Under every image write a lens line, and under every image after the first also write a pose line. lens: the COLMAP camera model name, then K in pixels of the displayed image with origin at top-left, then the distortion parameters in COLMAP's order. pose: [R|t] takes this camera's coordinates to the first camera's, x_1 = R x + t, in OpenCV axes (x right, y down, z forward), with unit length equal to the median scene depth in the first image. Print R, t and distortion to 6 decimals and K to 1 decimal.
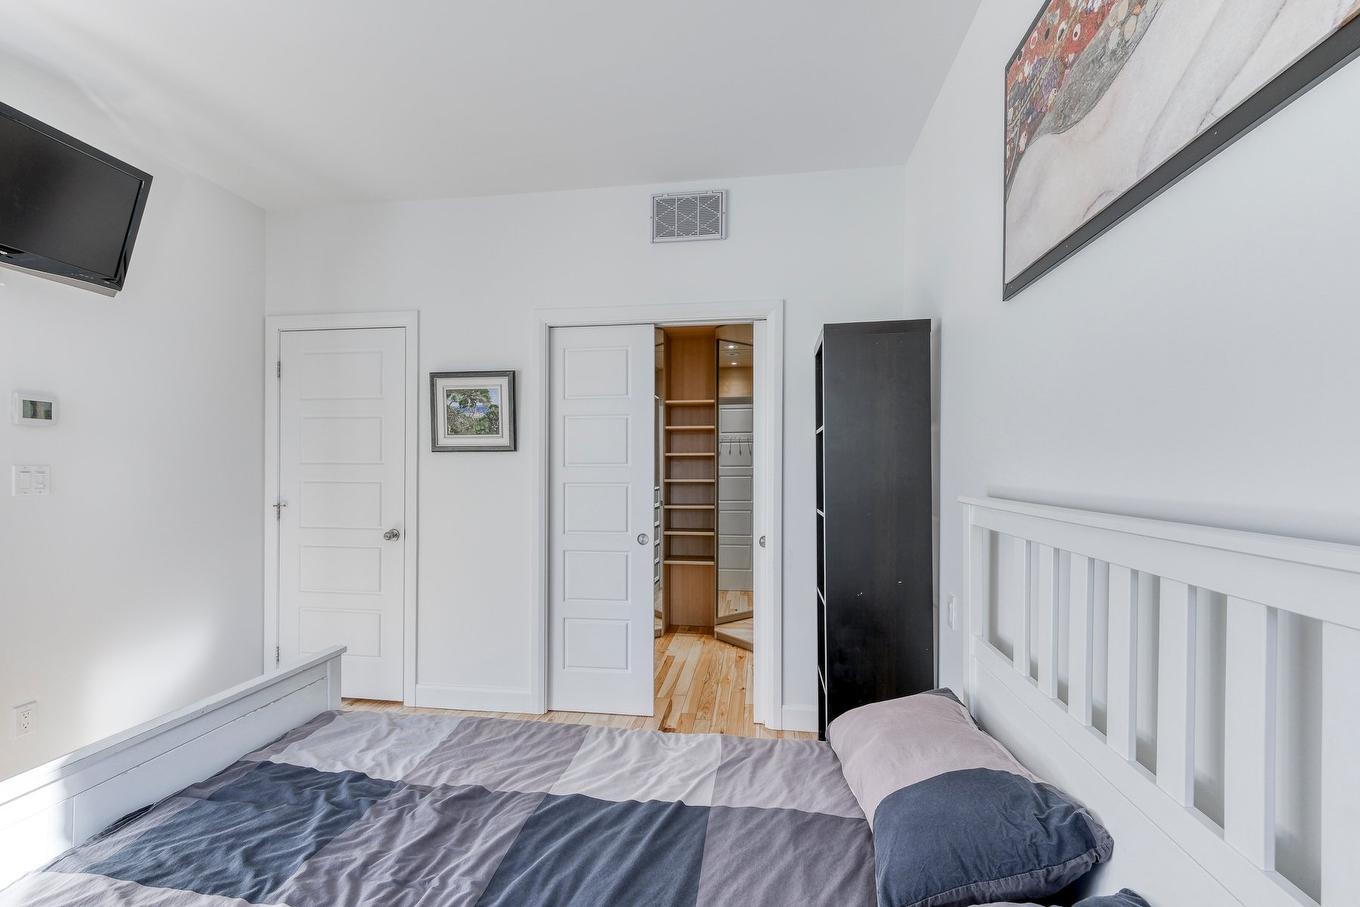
lens RADIAL K [[576.5, 0, 680.6], [0, 576.5, 463.9], [0, 0, 1]] dist [0.003819, 0.002825]
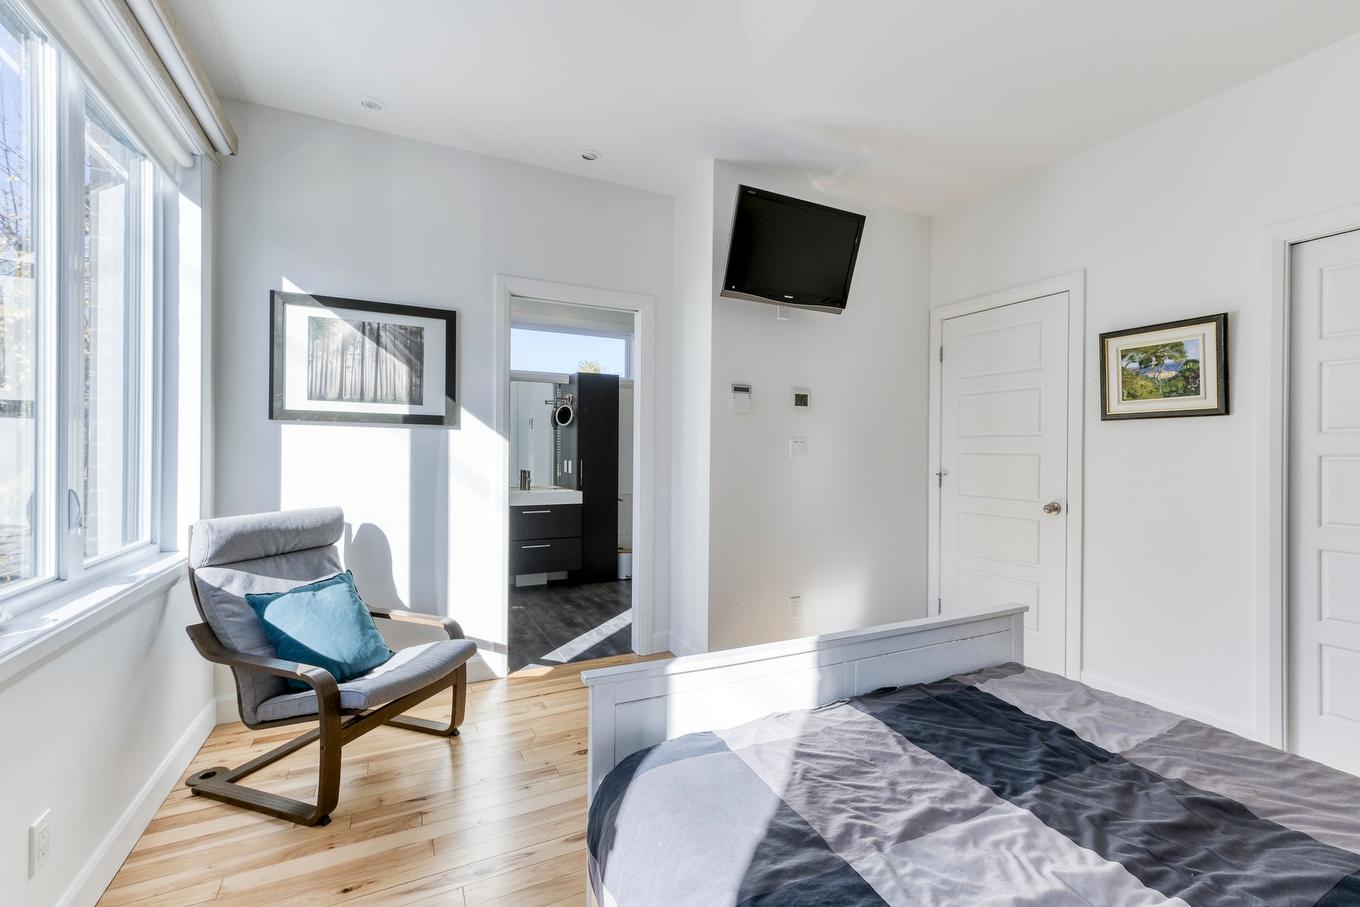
lens RADIAL K [[576.5, 0, 680.2], [0, 576.5, 448.5], [0, 0, 1]] dist [0.003819, 0.002825]
pose [[0.571960, -0.002636, -0.820277, -0.110841], [-0.002848, 0.999982, -0.005199, 0.053667], [0.820276, 0.005310, 0.571943, -0.122890]]
